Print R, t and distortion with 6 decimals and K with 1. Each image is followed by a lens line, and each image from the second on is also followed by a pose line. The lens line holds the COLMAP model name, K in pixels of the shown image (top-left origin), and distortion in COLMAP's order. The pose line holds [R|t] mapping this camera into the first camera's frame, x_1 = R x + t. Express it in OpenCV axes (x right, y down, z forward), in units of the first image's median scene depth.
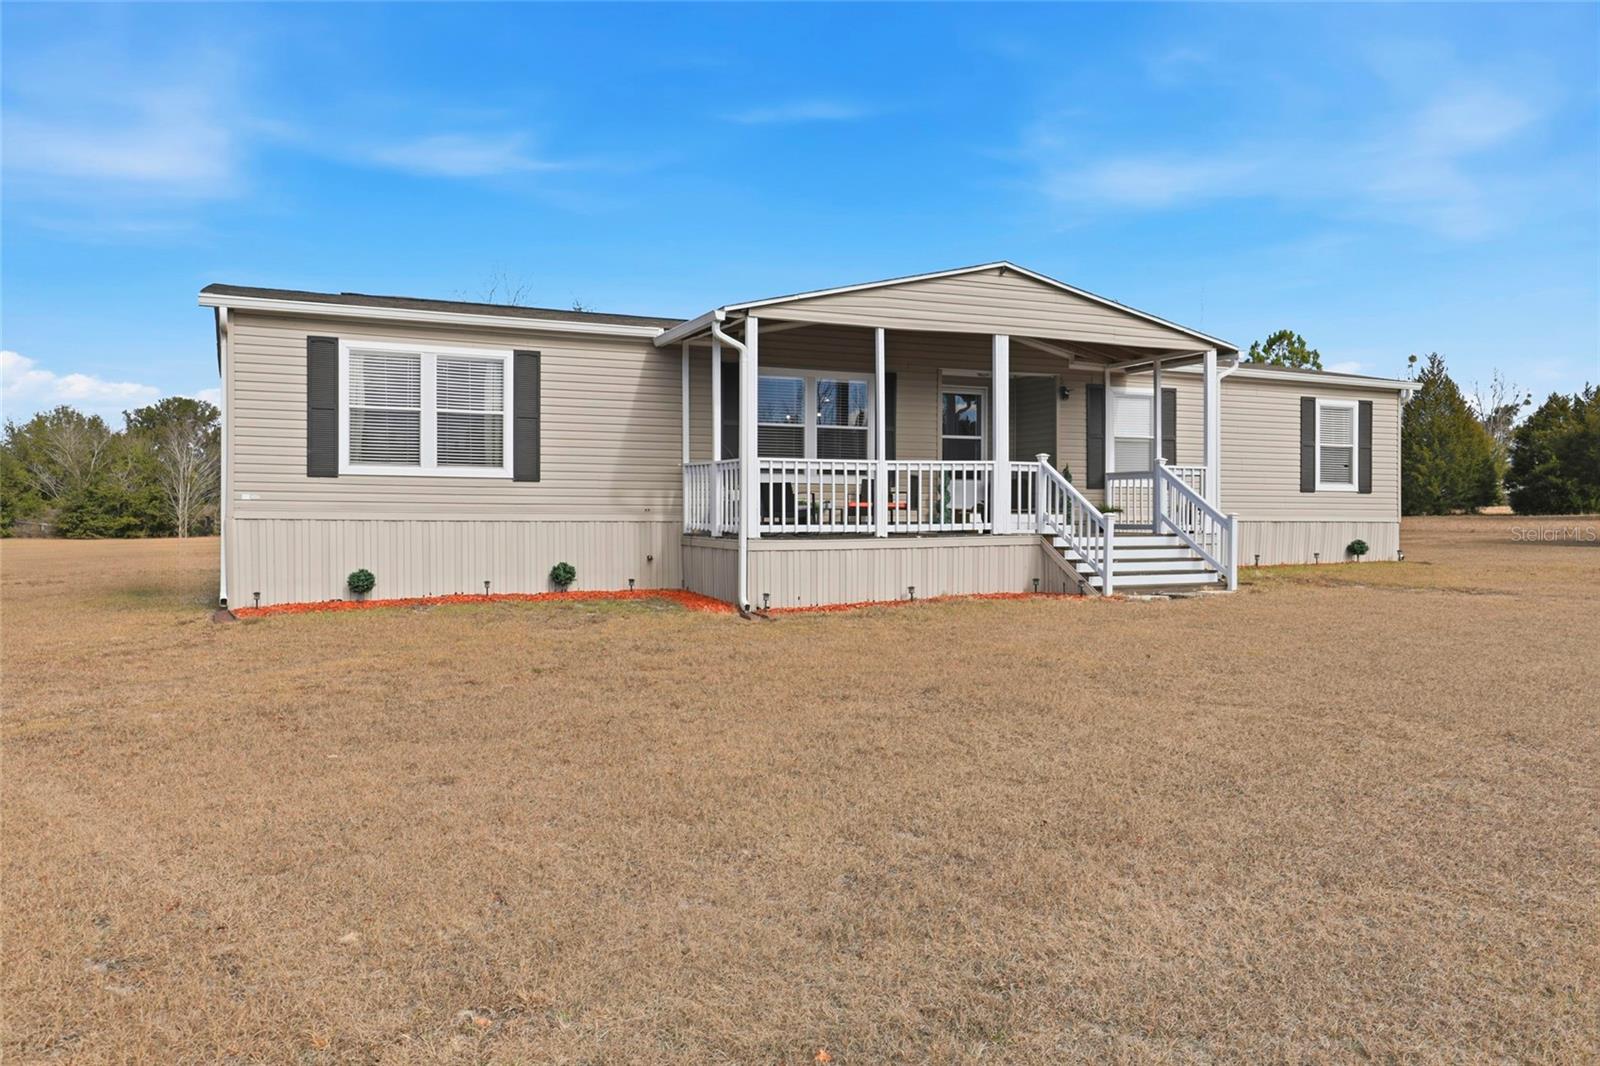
lens RADIAL K [[1181.7, 0, 800.2], [0, 1181.7, 523.6], [0, 0, 1]] dist [0.011512, 0.003382]
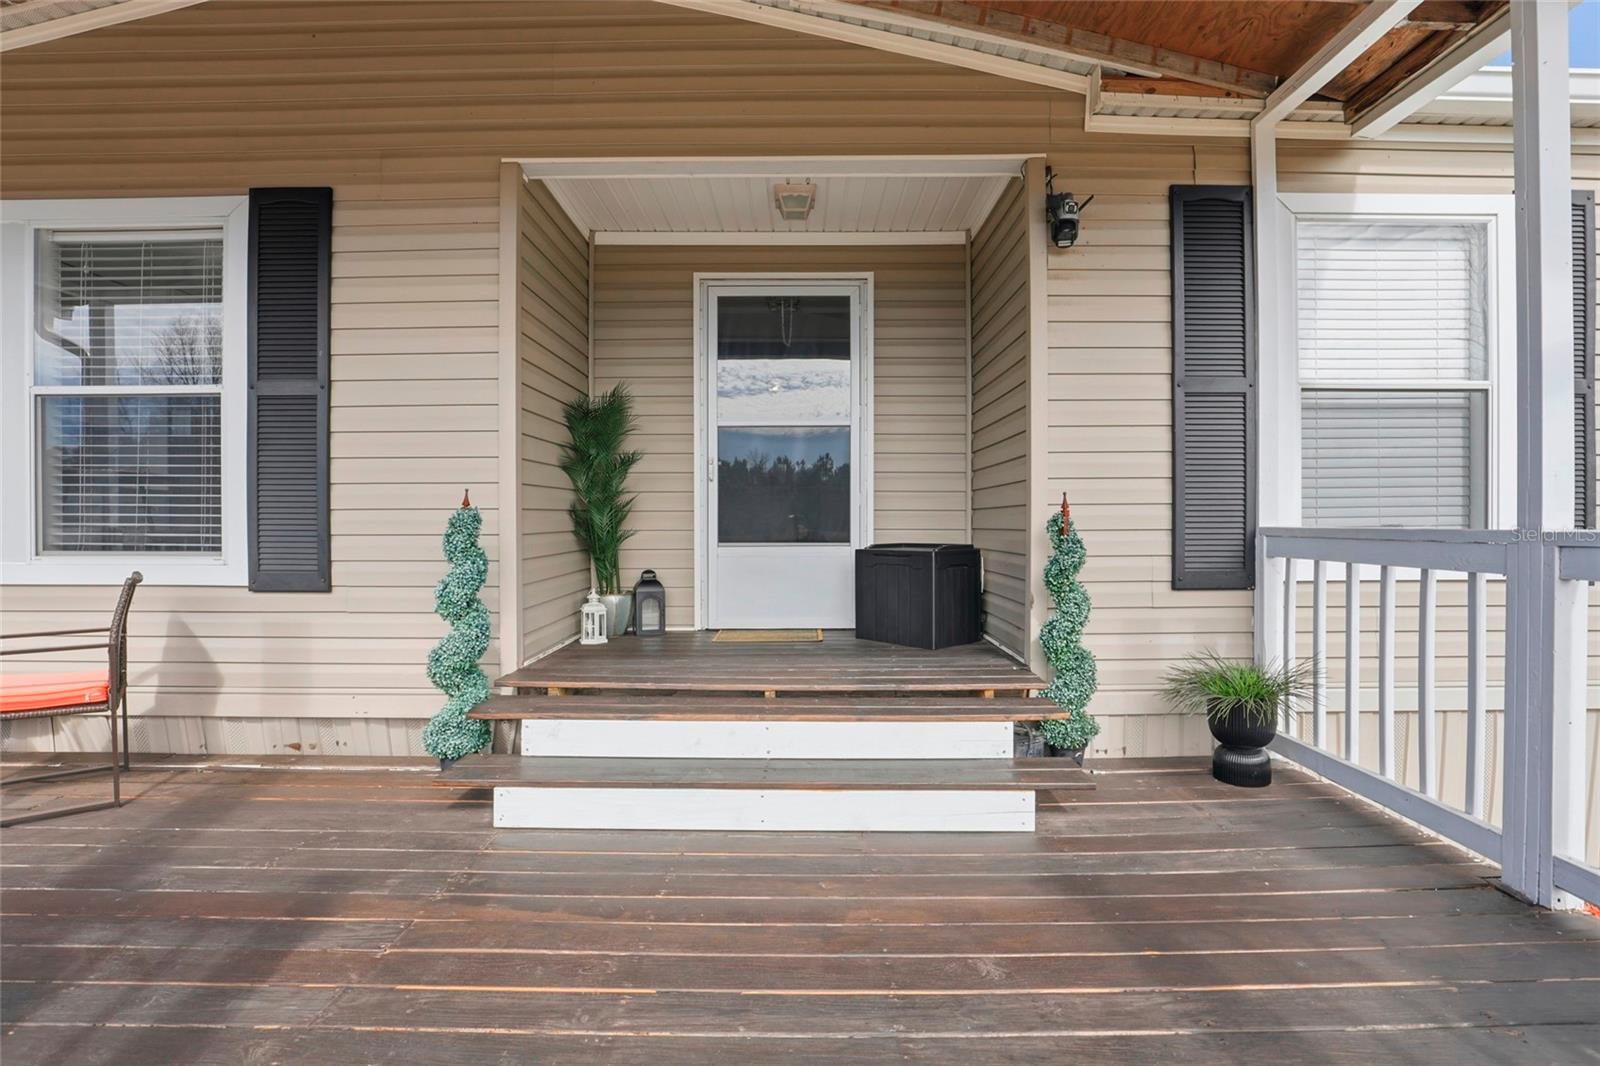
lens RADIAL K [[743.6, 0, 807.1], [0, 743.6, 534.2], [0, 0, 1]] dist [-0.036962, 0.005535]
pose [[0.911263, 0.003707, -0.411809, 0.291908], [0.000021, 0.999959, 0.009049, -0.053372], [0.411825, -0.008255, 0.911225, 1.013674]]
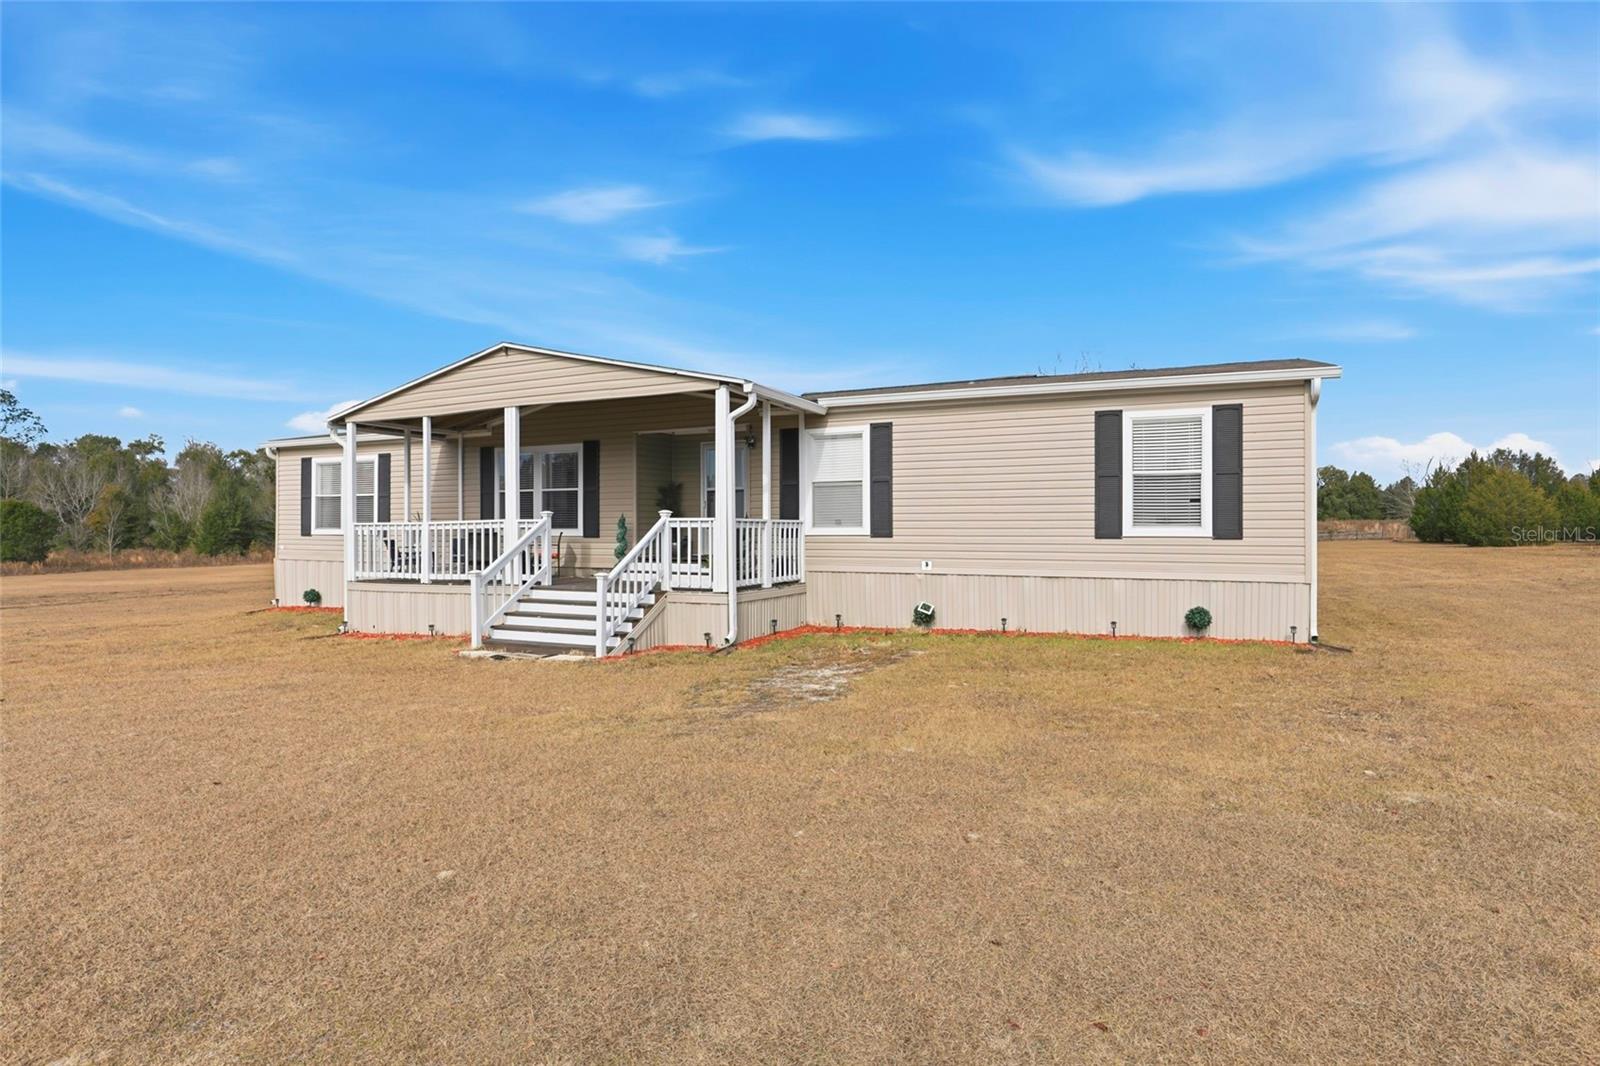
lens RADIAL K [[841.3, 0, 805.5], [0, 841.3, 533.9], [0, 0, 1]] dist [-0.022410, -0.001621]
pose [[0.649619, -0.002210, -0.760257, 0.966340], [-0.003089, 0.999980, -0.005547, -0.035420], [0.760254, 0.005952, 0.649599, 0.701934]]
